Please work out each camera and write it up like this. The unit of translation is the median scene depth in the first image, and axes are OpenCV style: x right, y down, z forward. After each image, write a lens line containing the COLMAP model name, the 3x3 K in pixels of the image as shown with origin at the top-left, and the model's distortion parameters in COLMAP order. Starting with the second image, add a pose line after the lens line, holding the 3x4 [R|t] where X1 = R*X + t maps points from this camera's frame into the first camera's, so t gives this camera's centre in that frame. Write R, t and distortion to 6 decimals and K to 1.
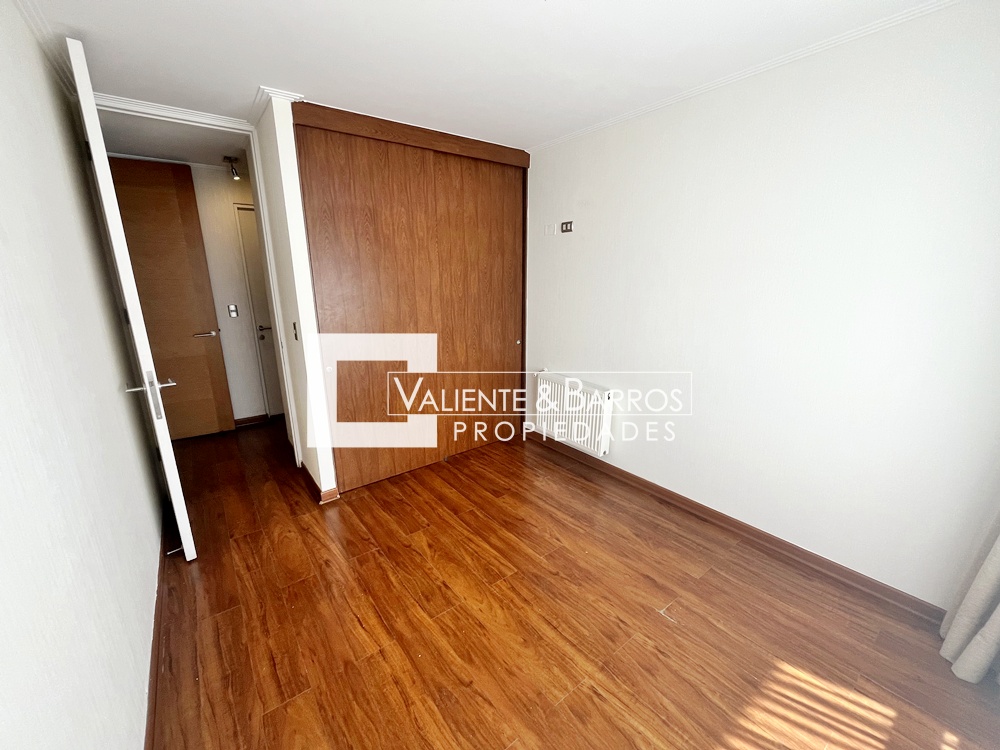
lens RADIAL K [[403.1, 0, 495.6], [0, 403.1, 378.9], [0, 0, 1]] dist [-0.002713, 0.000132]
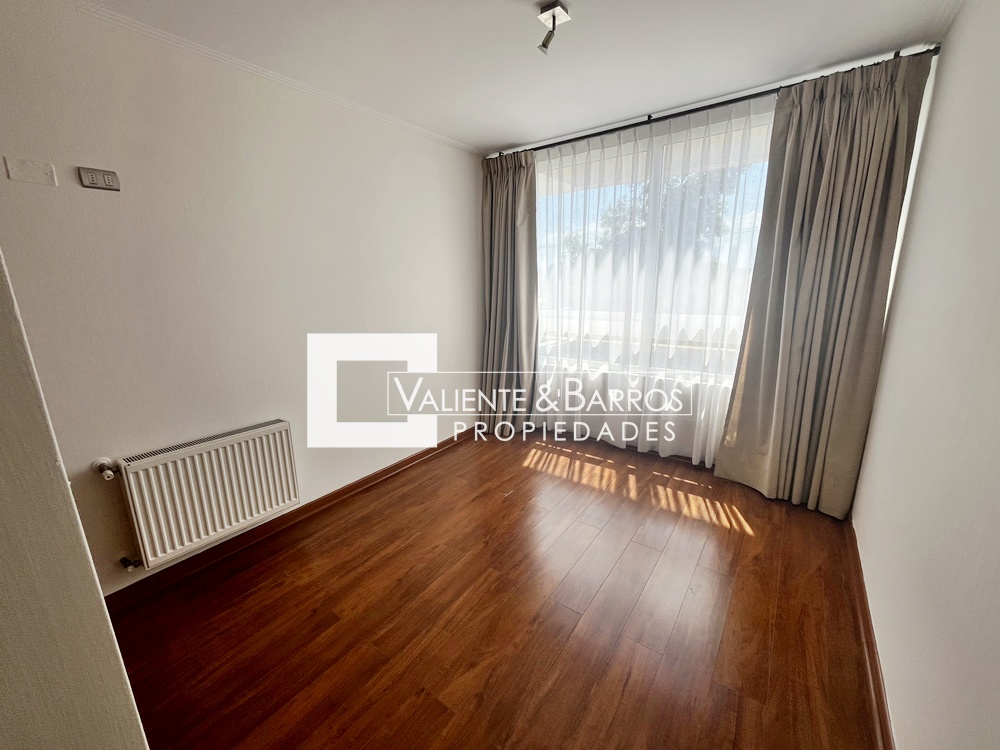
lens RADIAL K [[403.1, 0, 499.1], [0, 403.1, 375.8], [0, 0, 1]] dist [-0.002713, 0.000132]
pose [[-0.299263, -0.204968, 0.931896, -0.688207], [0.248719, 0.926135, 0.283572, -0.207345], [-0.921184, 0.316643, -0.226178, 0.940232]]
